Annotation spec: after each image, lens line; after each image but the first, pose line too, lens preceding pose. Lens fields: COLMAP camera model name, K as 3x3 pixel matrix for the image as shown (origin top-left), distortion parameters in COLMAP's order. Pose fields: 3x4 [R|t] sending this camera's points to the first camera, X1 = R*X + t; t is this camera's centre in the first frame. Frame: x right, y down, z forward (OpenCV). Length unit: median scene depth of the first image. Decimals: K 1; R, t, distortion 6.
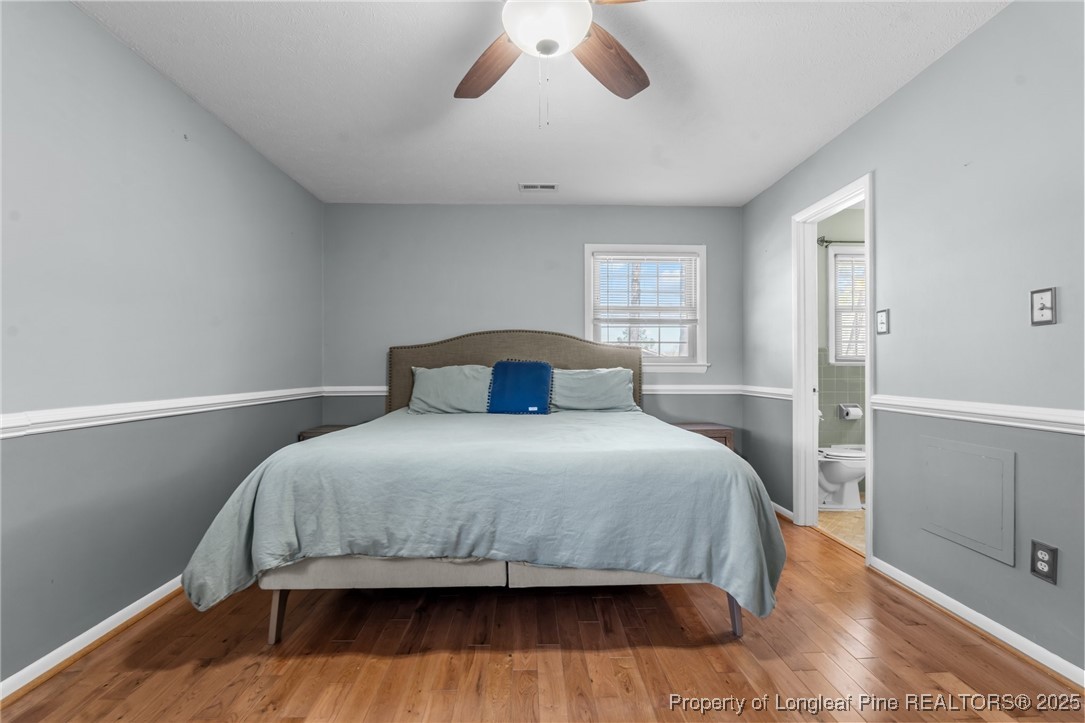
lens RADIAL K [[478.0, 0, 543.6], [0, 478.0, 363.3], [0, 0, 1]] dist [-0.006925, 0.000322]
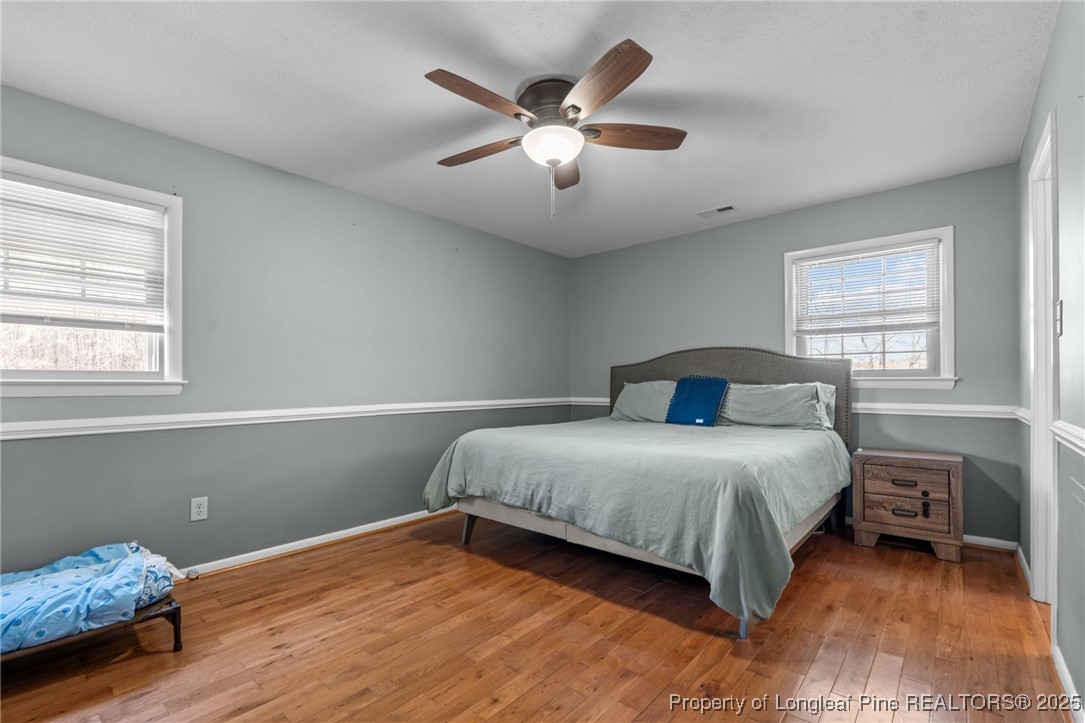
lens RADIAL K [[478.0, 0, 538.9], [0, 478.0, 383.0], [0, 0, 1]] dist [-0.006925, 0.000322]
pose [[0.730940, -0.002323, -0.682437, 0.779672], [0.009055, 0.999939, 0.006295, -0.001802], [0.682381, -0.010781, 0.730917, -0.069714]]
